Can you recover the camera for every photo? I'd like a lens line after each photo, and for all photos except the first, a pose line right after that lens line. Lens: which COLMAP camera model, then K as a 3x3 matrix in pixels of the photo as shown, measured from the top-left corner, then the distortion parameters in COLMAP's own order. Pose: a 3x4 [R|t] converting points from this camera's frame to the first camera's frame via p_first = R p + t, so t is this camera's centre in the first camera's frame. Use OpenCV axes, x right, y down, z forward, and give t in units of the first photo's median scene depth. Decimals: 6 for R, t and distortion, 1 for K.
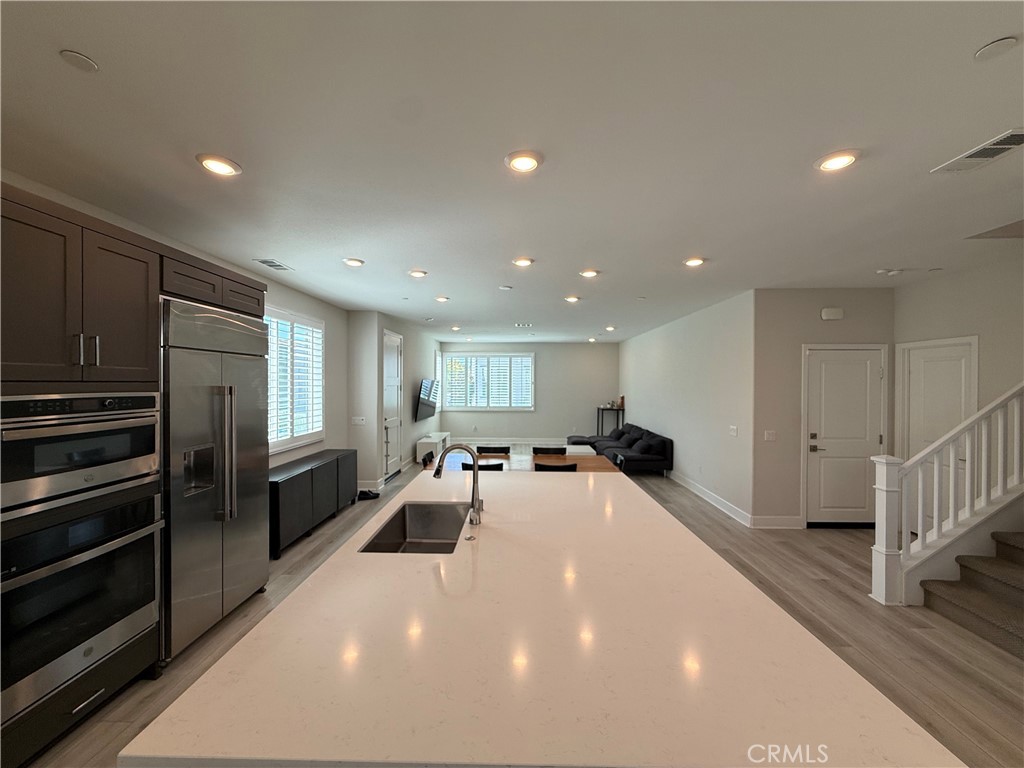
lens RADIAL K [[412.7, 0, 512.0], [0, 412.7, 384.0], [0, 0, 1]] dist [0.000135, -0.000035]
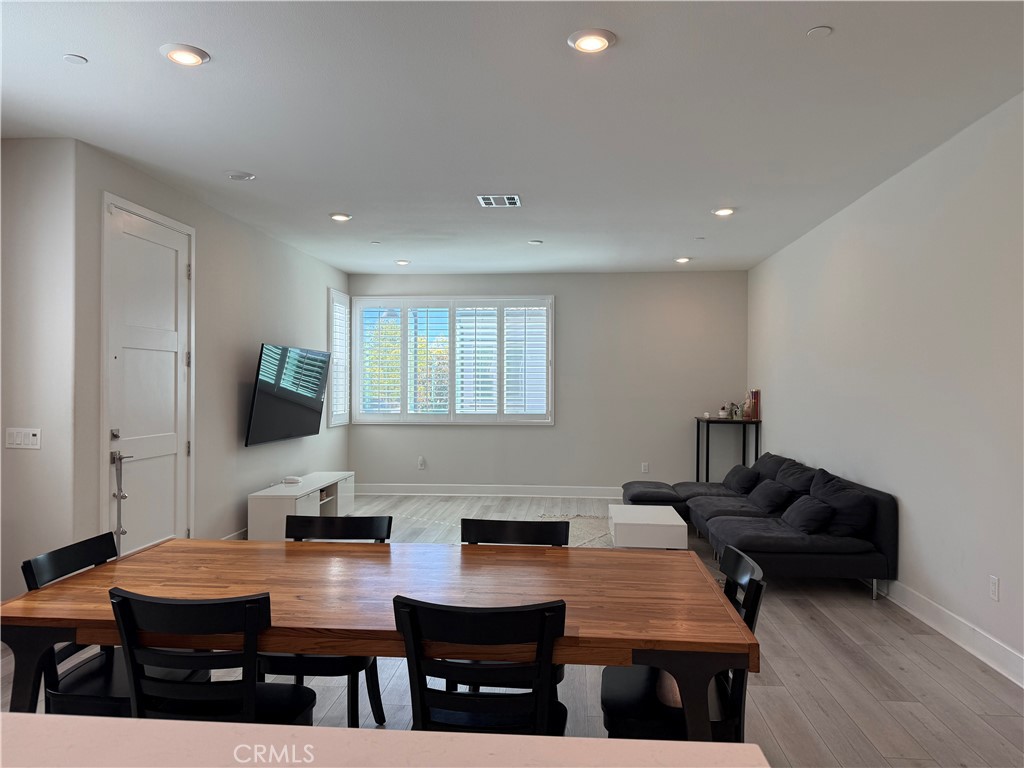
lens RADIAL K [[706.9, 0, 512.0], [0, 706.9, 384.0], [0, 0, 1]] dist [0.152175, -0.258004]
pose [[0.997841, -0.000162, -0.065670, 0.069054], [-0.000273, 0.999978, -0.006603, 0.029916], [0.065670, 0.006607, 0.997820, 0.258707]]
